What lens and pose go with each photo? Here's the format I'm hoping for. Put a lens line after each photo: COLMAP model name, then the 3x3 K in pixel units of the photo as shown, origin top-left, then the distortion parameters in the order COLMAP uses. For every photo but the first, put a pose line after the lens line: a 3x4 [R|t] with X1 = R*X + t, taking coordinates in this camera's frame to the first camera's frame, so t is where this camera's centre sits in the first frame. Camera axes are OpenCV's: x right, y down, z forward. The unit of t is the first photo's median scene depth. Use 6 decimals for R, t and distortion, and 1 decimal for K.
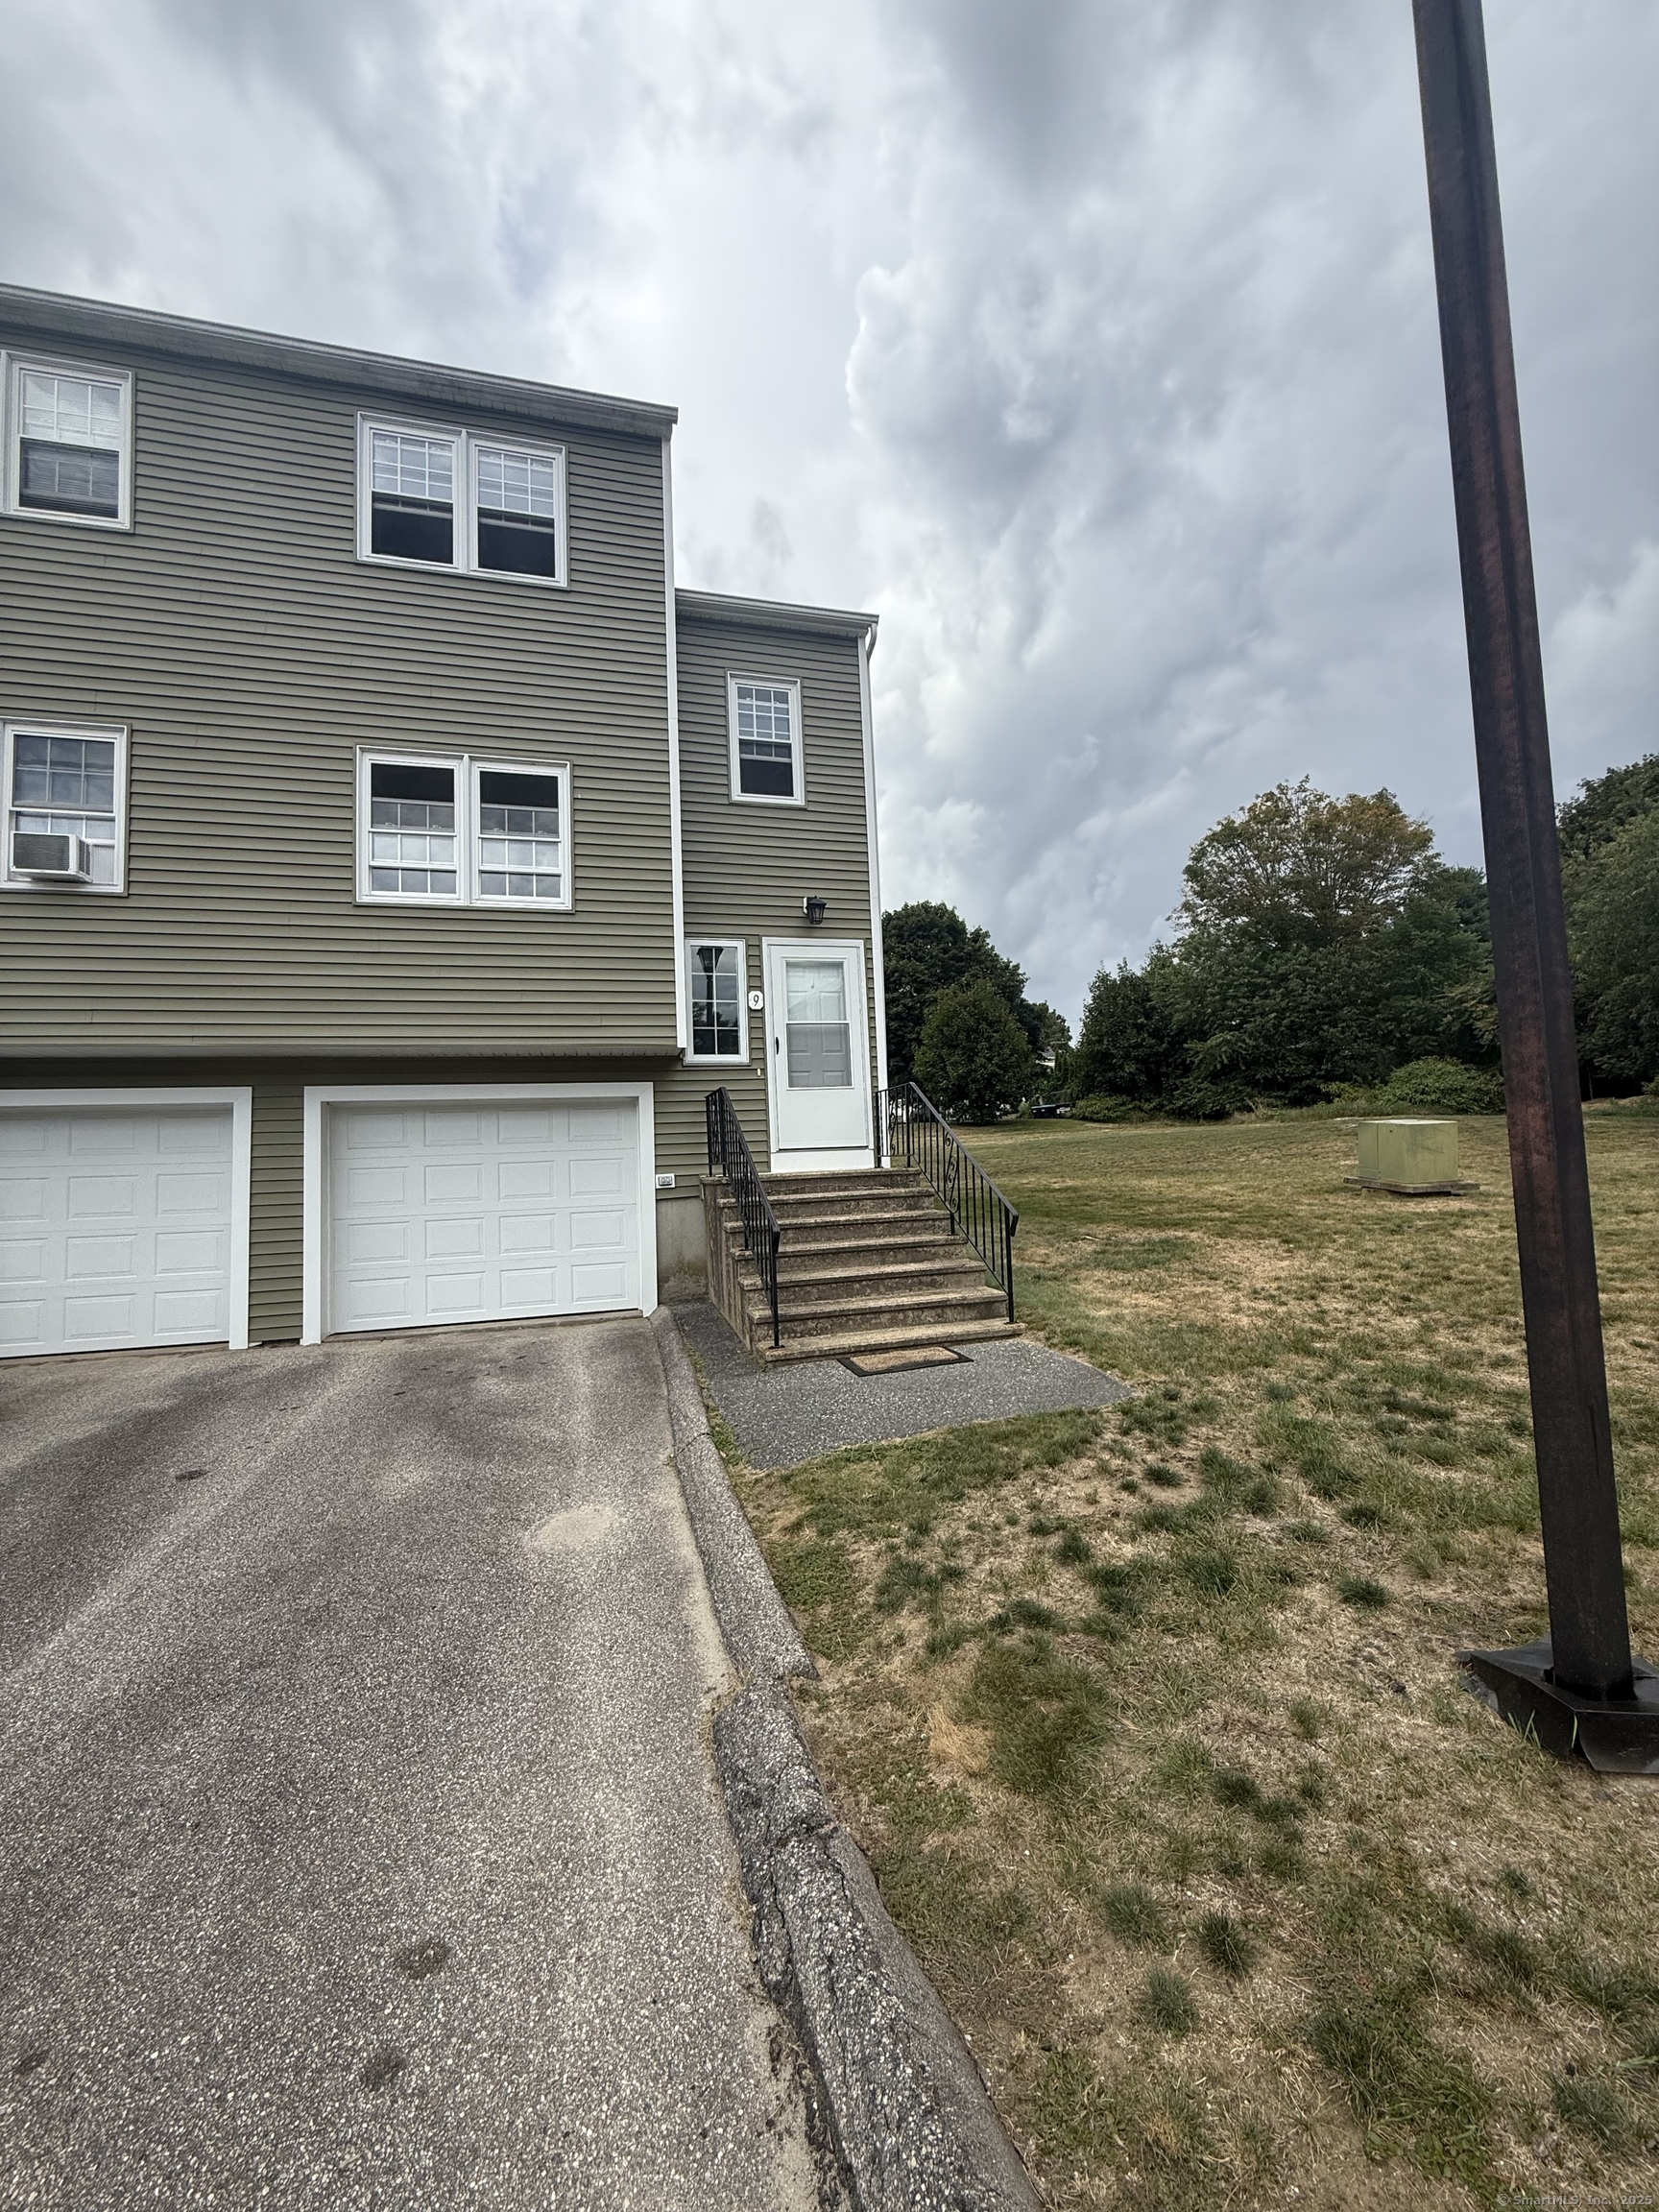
lens RADIAL K [[879.0, 0, 829.5], [0, 879.0, 1106.0], [0, 0, 1]] dist [-0.000215, -0.000216]
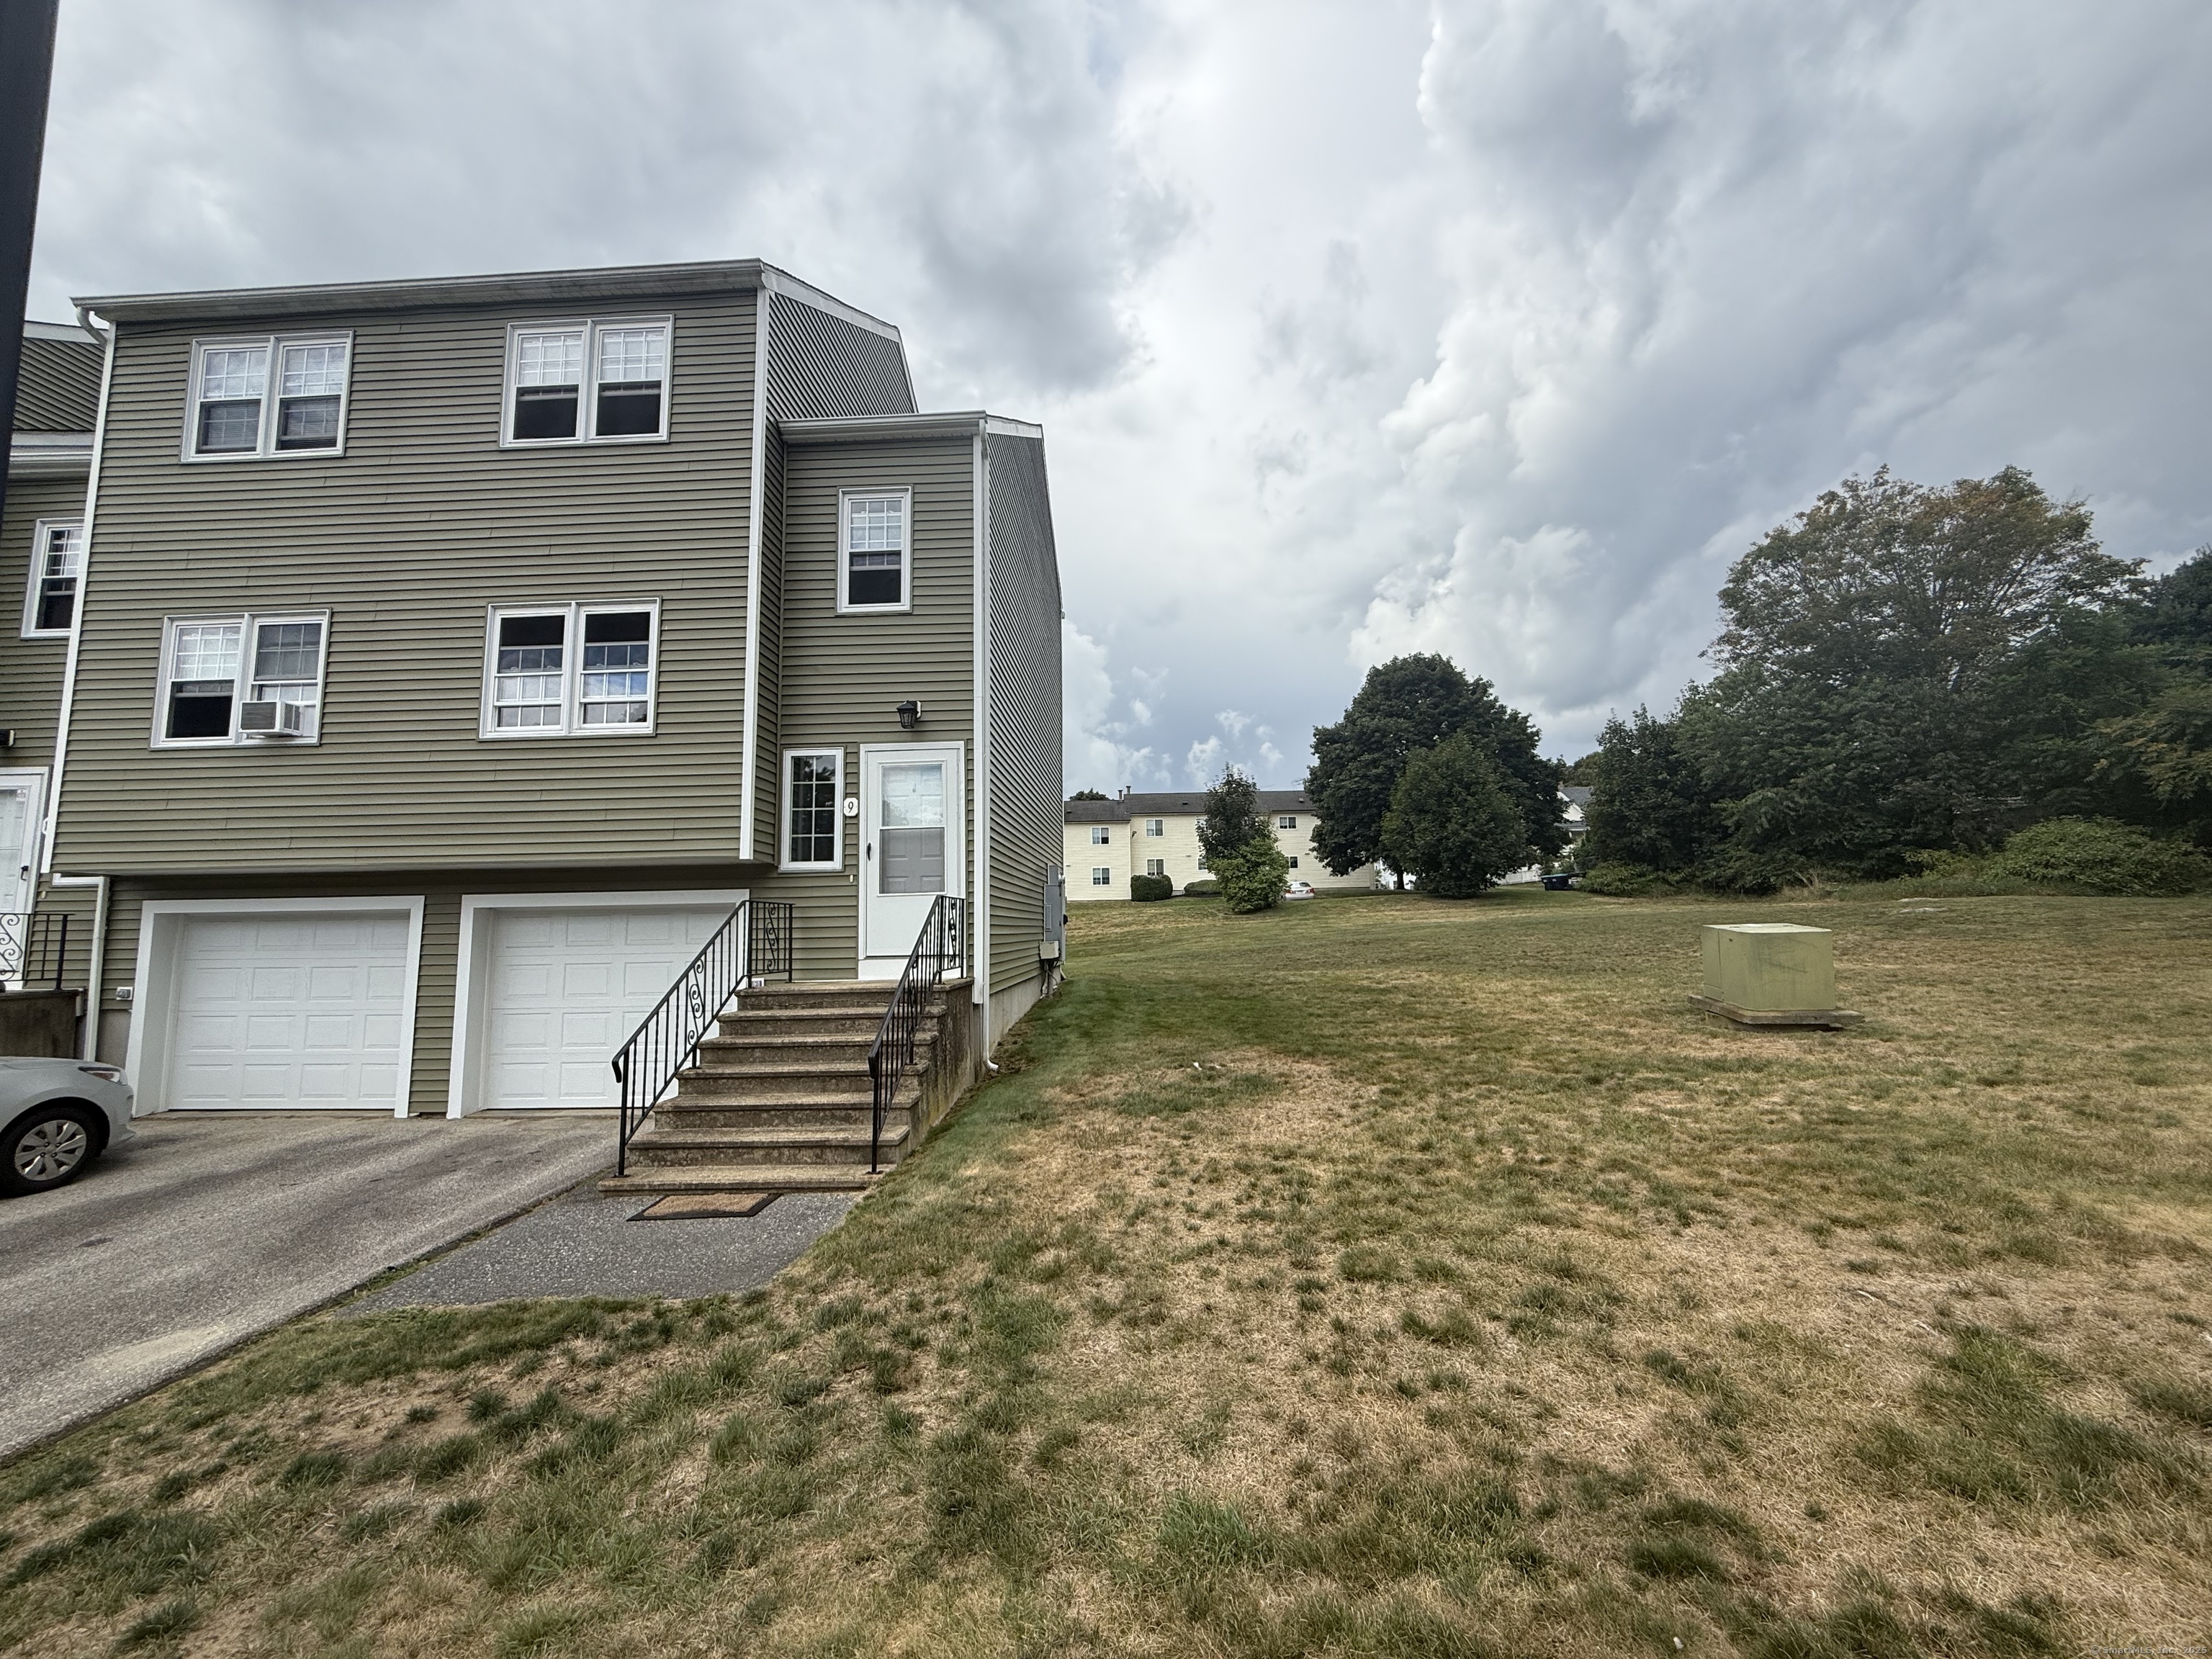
lens RADIAL K [[879.0, 0, 1101.9], [0, 879.0, 834.9], [0, 0, 1]] dist [-0.000215, -0.000216]
pose [[0.949633, -0.012229, -0.313127, 0.503052], [0.000976, 0.999349, -0.036070, -0.051199], [0.313364, 0.033948, 0.949026, 0.130923]]
